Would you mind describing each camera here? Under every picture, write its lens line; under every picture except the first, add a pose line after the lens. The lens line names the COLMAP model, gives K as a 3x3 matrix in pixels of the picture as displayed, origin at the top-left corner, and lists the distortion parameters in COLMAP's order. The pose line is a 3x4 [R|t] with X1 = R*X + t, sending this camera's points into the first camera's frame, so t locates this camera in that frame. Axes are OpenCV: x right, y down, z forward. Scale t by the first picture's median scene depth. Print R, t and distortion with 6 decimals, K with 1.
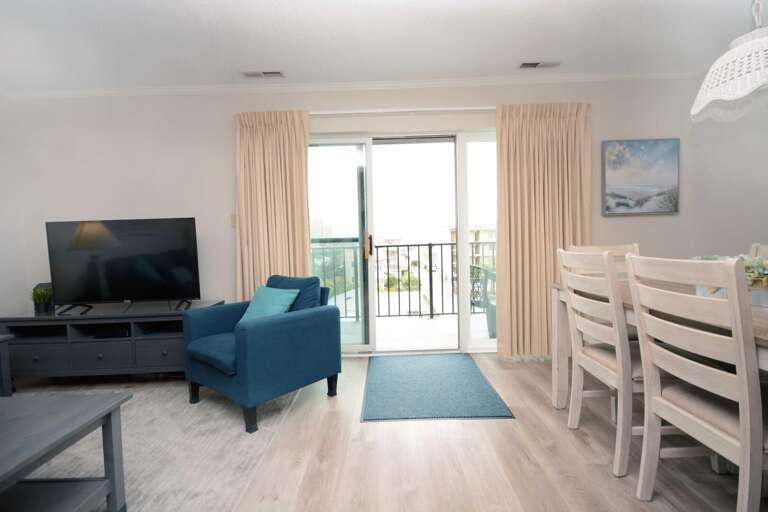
lens RADIAL K [[370.8, 0, 384.0], [0, 370.8, 256.0], [0, 0, 1]] dist [0.002857, 0.000723]
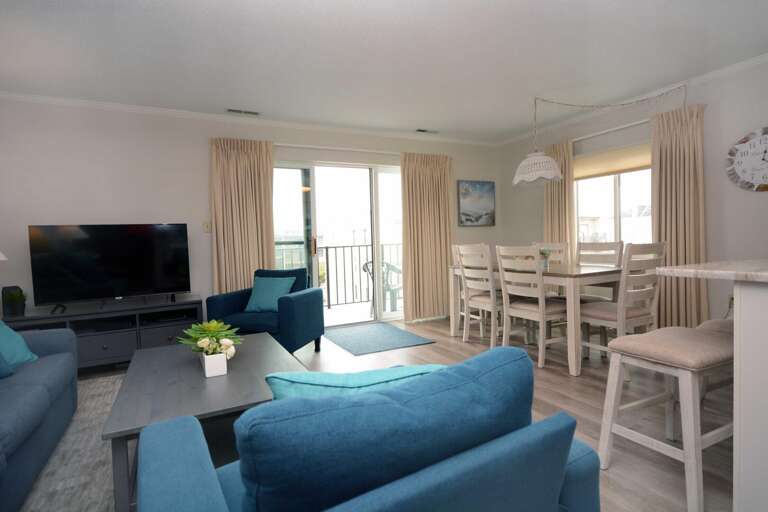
lens RADIAL K [[403.2, 0, 384.0], [0, 403.2, 256.0], [0, 0, 1]] dist [-0.000950, -0.000037]
pose [[0.890631, -0.018968, 0.454331, -0.512848], [0.028695, 0.999483, -0.014524, 0.035538], [-0.453820, 0.025973, 0.890715, -0.415505]]
